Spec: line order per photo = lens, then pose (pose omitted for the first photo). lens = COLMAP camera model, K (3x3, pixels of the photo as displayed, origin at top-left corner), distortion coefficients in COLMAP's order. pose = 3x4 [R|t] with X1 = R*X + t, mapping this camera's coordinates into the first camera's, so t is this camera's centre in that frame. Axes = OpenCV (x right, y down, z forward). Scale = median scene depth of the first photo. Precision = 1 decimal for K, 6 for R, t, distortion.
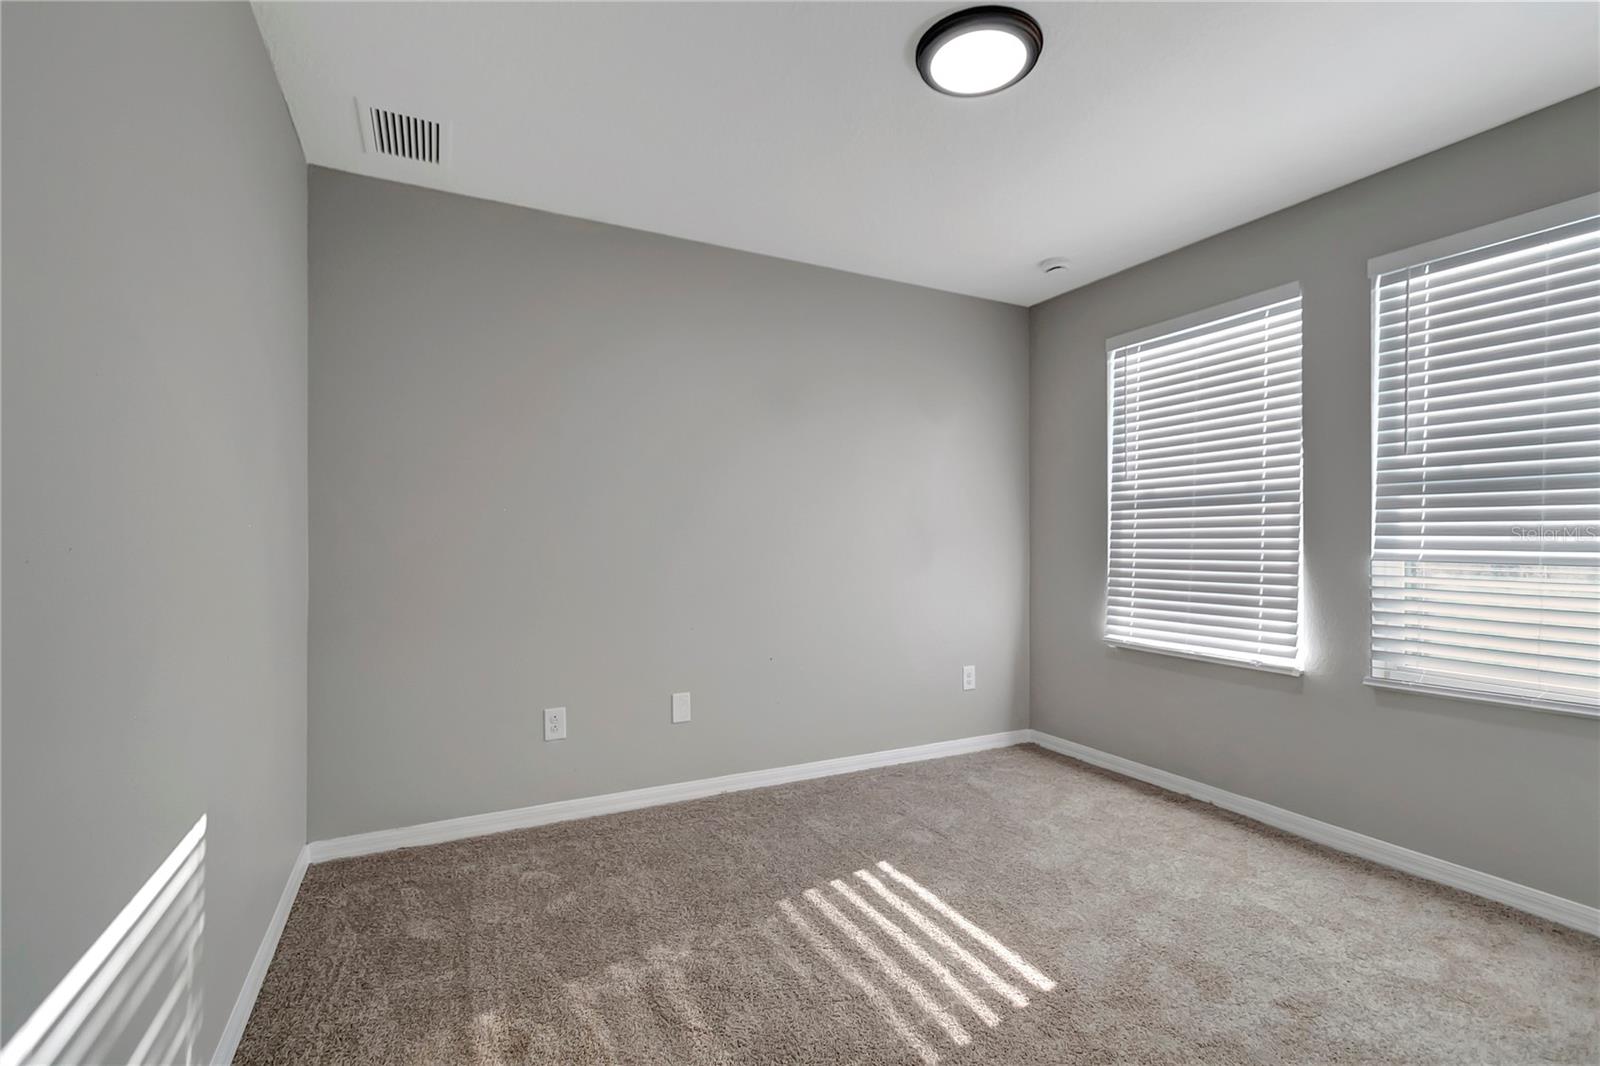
lens RADIAL K [[733.0, 0, 806.7], [0, 733.0, 539.0], [0, 0, 1]] dist [0.000321, -0.000489]
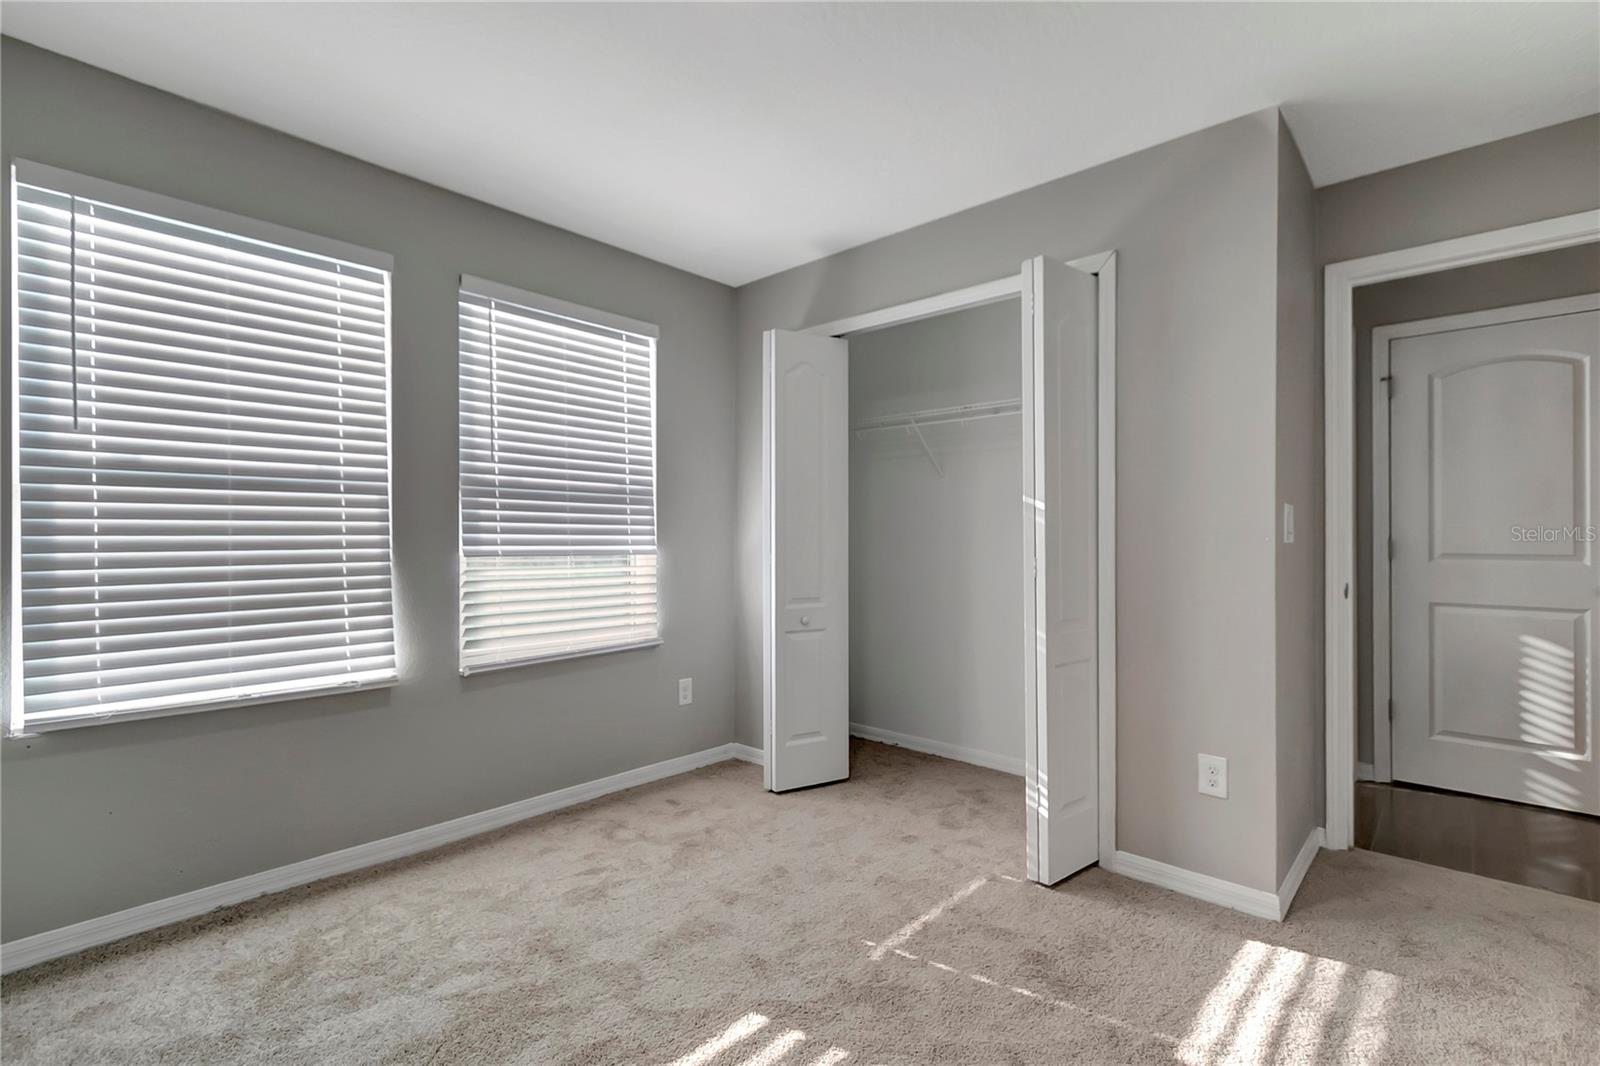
lens RADIAL K [[733.0, 0, 806.7], [0, 733.0, 539.0], [0, 0, 1]] dist [0.000321, -0.000489]
pose [[-0.355861, 0.000456, 0.934539, -0.368190], [-0.001656, 0.999998, -0.001119, 0.003285], [-0.934537, -0.001946, -0.355860, 0.837406]]
